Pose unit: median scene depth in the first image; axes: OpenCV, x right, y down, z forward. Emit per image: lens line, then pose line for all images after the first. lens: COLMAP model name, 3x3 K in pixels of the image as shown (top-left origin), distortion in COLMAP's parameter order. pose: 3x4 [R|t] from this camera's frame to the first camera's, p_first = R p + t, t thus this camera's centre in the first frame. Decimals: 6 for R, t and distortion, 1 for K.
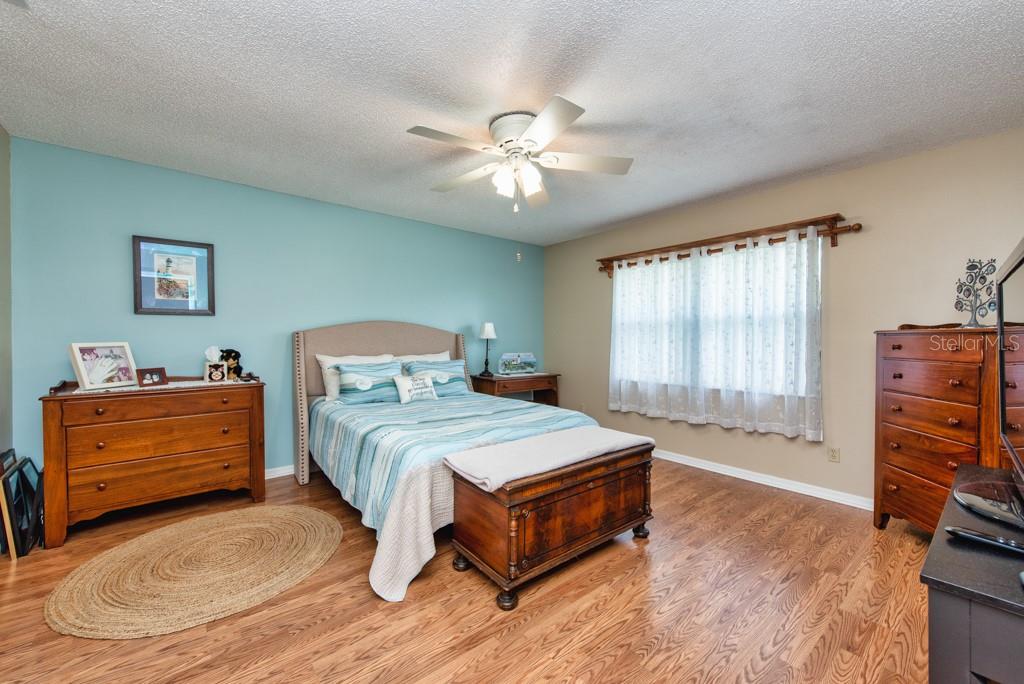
lens RADIAL K [[403.3, 0, 507.8], [0, 403.3, 342.2], [0, 0, 1]] dist [0.010819, -0.000536]
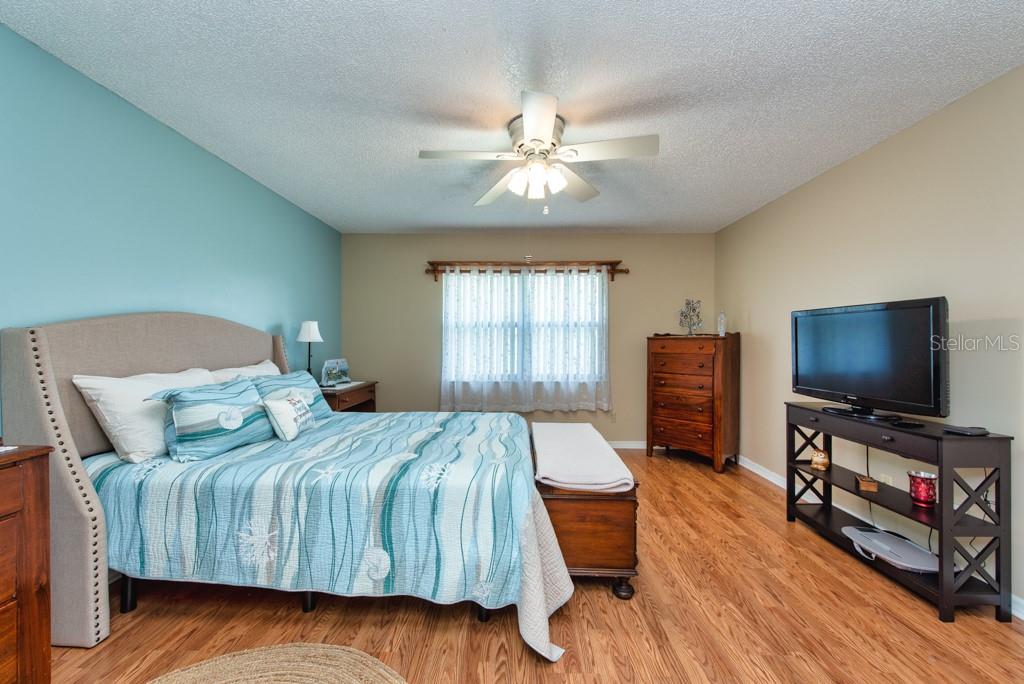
lens RADIAL K [[403.3, 0, 509.9], [0, 403.3, 341.1], [0, 0, 1]] dist [0.010819, -0.000536]
pose [[0.641720, -0.001691, 0.766937, -0.531152], [0.007037, 0.999968, -0.003683, -0.006307], [-0.766907, 0.007760, 0.641712, 0.287670]]
